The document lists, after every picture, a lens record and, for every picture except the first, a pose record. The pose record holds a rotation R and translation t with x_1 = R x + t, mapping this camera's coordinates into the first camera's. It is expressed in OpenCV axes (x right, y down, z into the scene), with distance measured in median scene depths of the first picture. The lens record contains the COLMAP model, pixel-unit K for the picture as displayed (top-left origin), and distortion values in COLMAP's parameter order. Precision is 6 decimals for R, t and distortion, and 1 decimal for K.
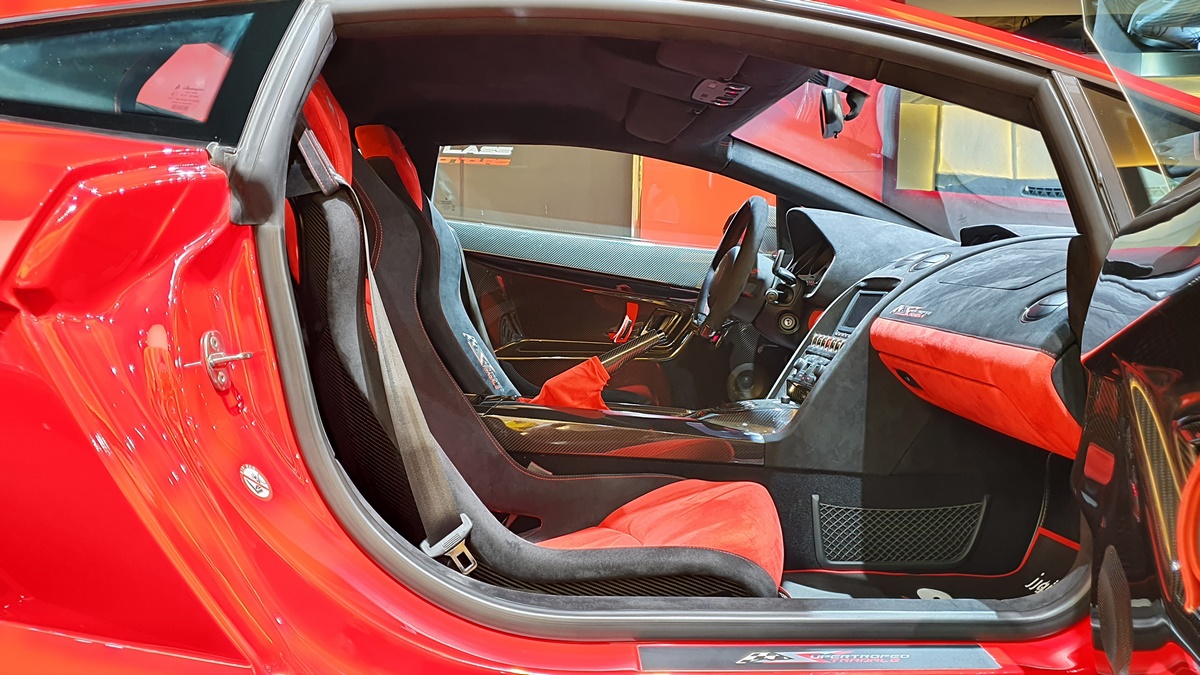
lens RADIAL K [[925.9, 0, 601.9], [0, 925.9, 369.5], [0, 0, 1]] dist [0.066492, -0.206158]
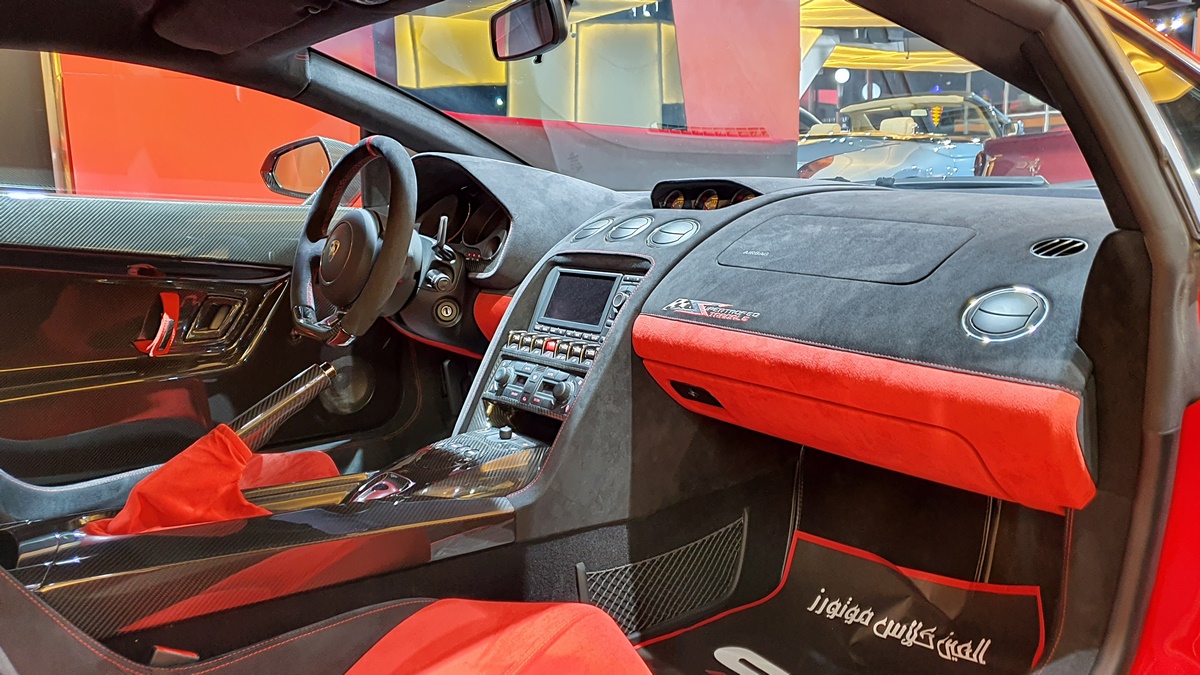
lens RADIAL K [[936.3, 0, 600.0], [0, 936.3, 337.5], [0, 0, 1]] dist [0.187211, -0.551934]
pose [[0.816822, -0.129634, 0.562136, -0.149152], [0.096485, 0.991399, 0.088427, -0.103359], [-0.568764, -0.017991, 0.822304, 0.386538]]
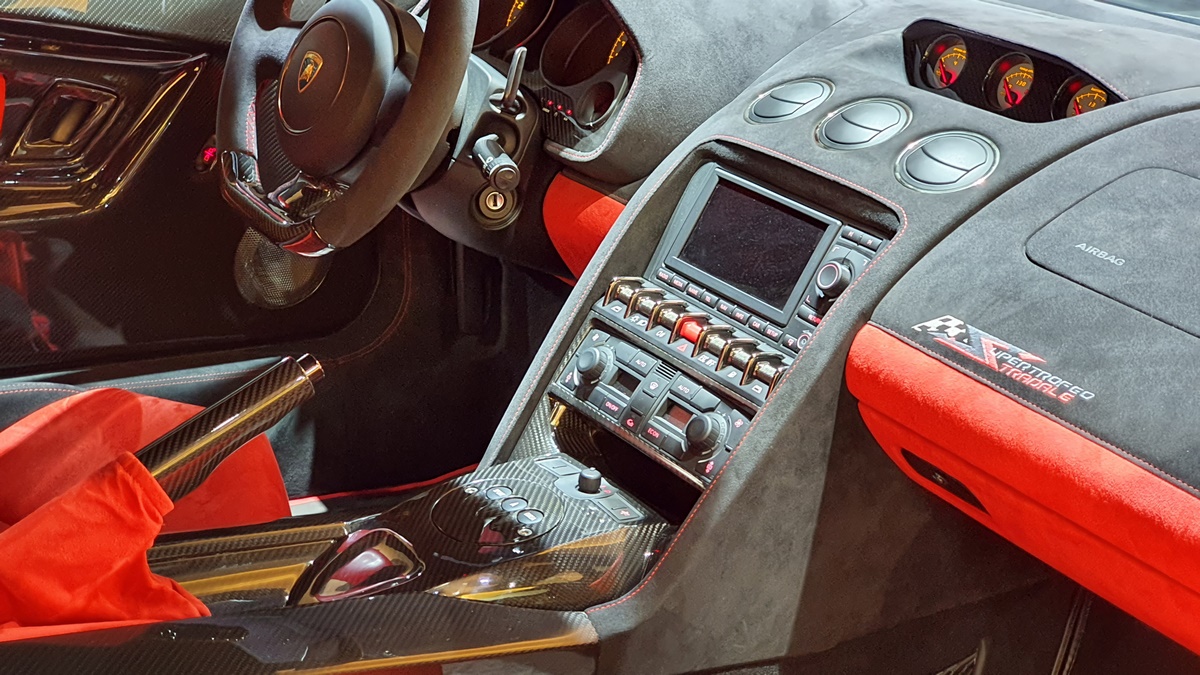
lens RADIAL K [[1815.0, 0, 599.4], [0, 1815.0, 317.1], [0, 0, 1]] dist [-0.016881, 0.164292]
pose [[0.851485, -0.105155, 0.513728, -0.204248], [-0.035310, 0.965966, 0.256249, -0.249384], [-0.523189, -0.236332, 0.818792, 0.397818]]
